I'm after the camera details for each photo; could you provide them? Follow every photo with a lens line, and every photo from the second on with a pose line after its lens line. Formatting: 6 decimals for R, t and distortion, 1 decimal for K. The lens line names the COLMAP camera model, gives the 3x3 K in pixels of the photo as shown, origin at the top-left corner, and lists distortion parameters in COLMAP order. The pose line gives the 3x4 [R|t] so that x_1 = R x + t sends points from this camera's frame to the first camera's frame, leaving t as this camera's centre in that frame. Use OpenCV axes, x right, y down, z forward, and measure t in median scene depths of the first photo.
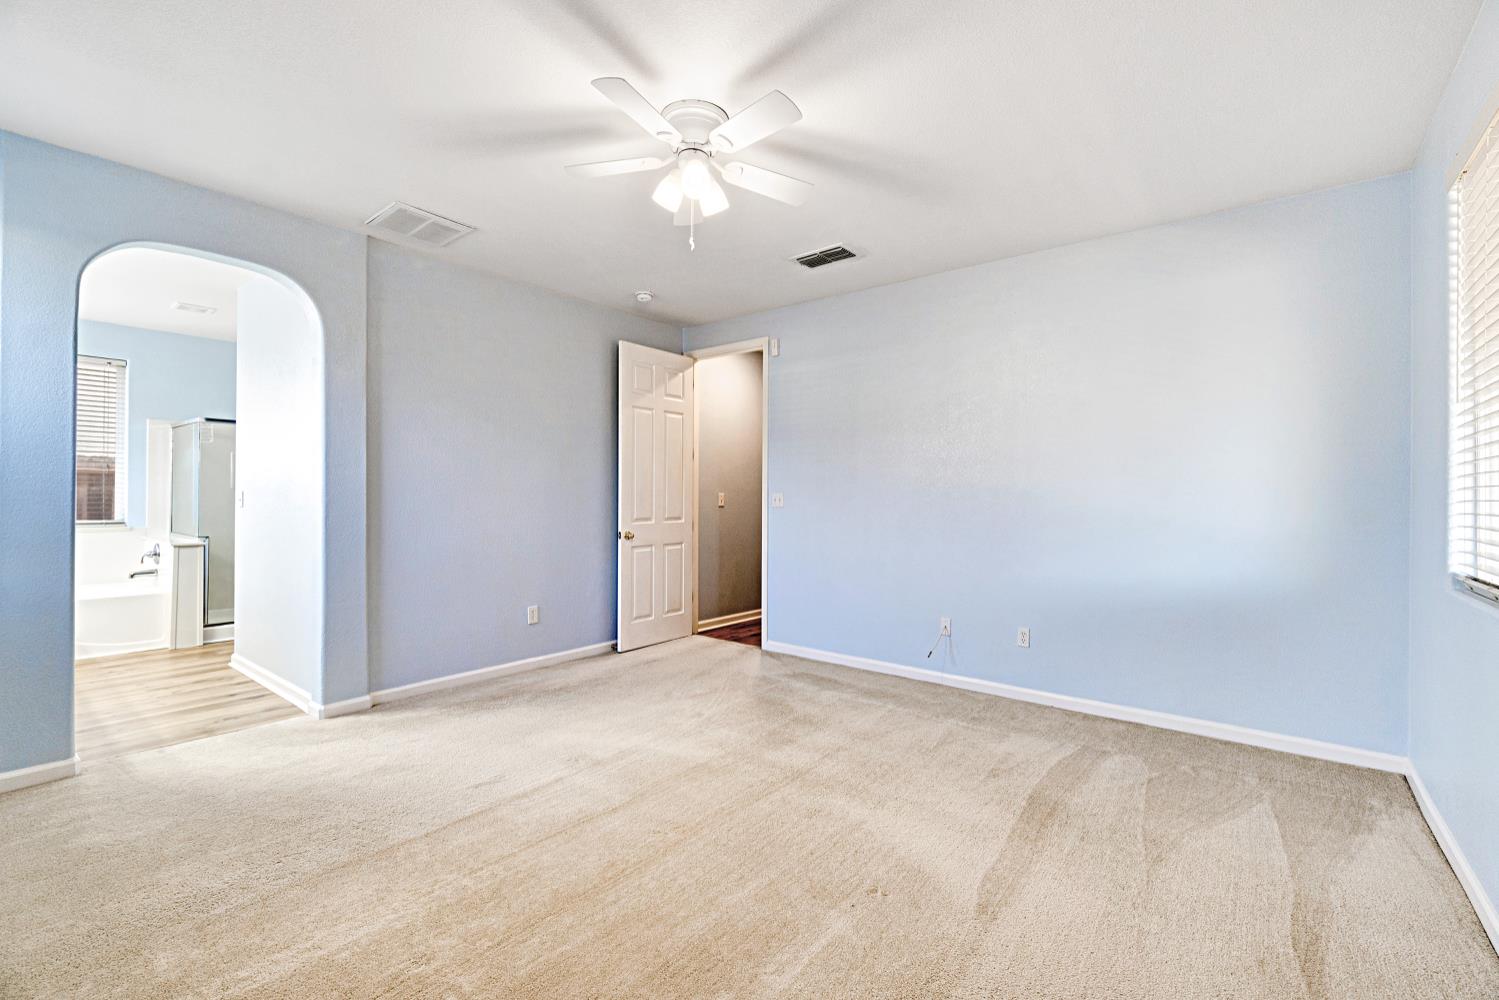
lens RADIAL K [[655.6, 0, 761.3], [0, 655.6, 497.6], [0, 0, 1]] dist [-0.003123, 0.000079]
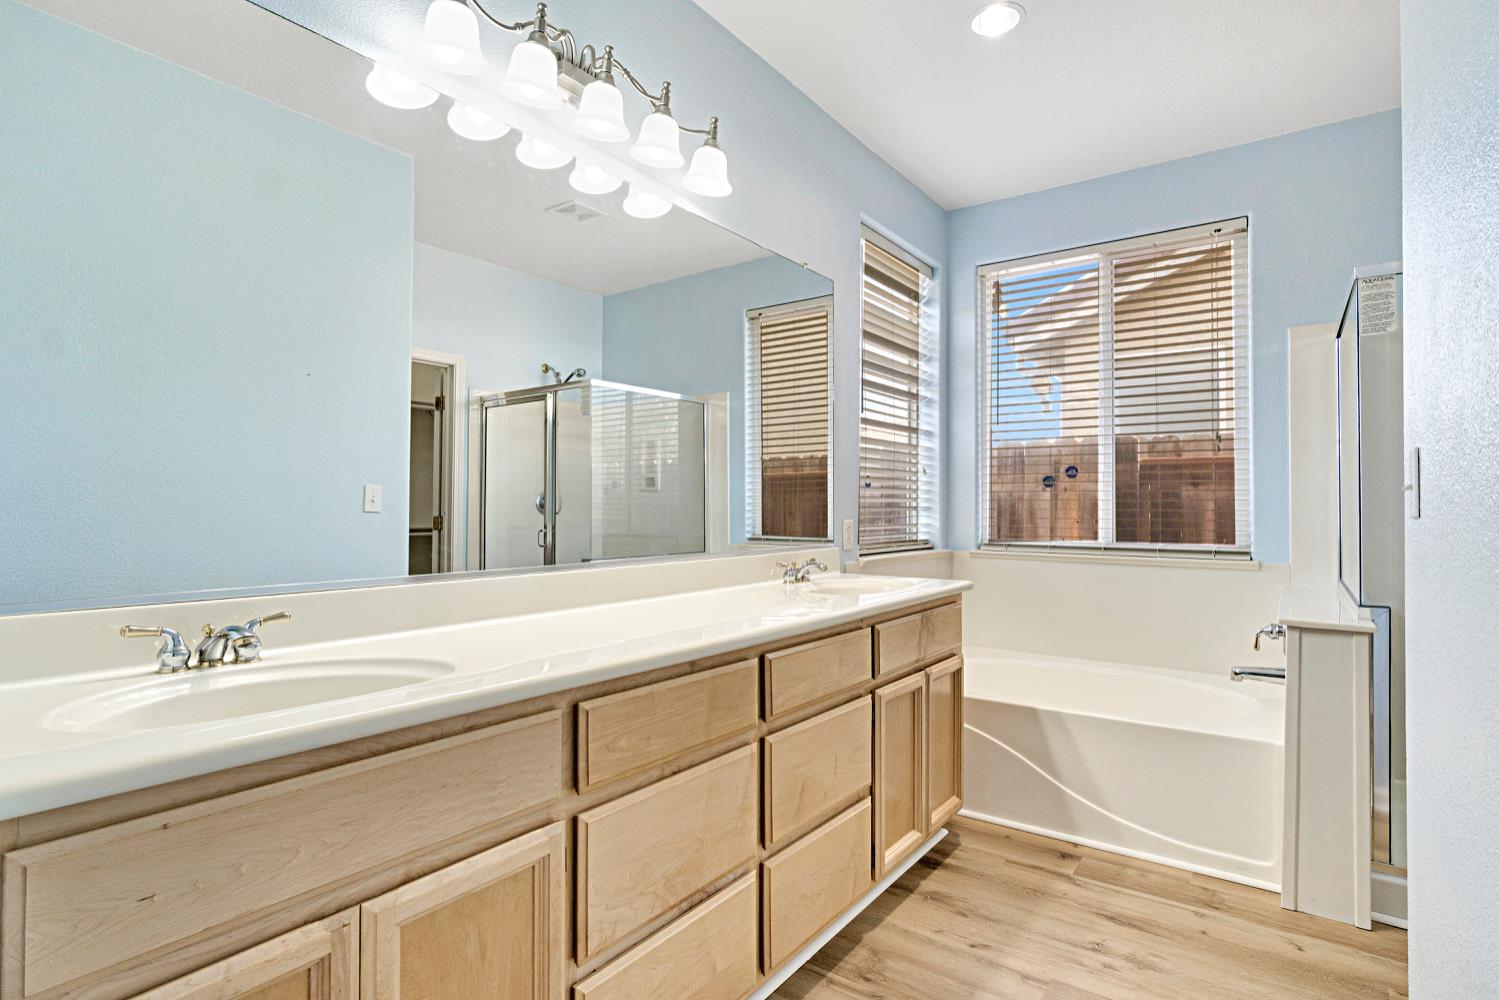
lens RADIAL K [[746.7, 0, 749.5], [0, 746.7, 500.0], [0, 0, 1]] dist [0.000562, 0.000221]
pose [[0.037802, -0.017813, -0.999126, -0.478081], [-0.000371, 0.999841, -0.017840, 0.011425], [0.999285, 0.001045, 0.037789, 0.668263]]
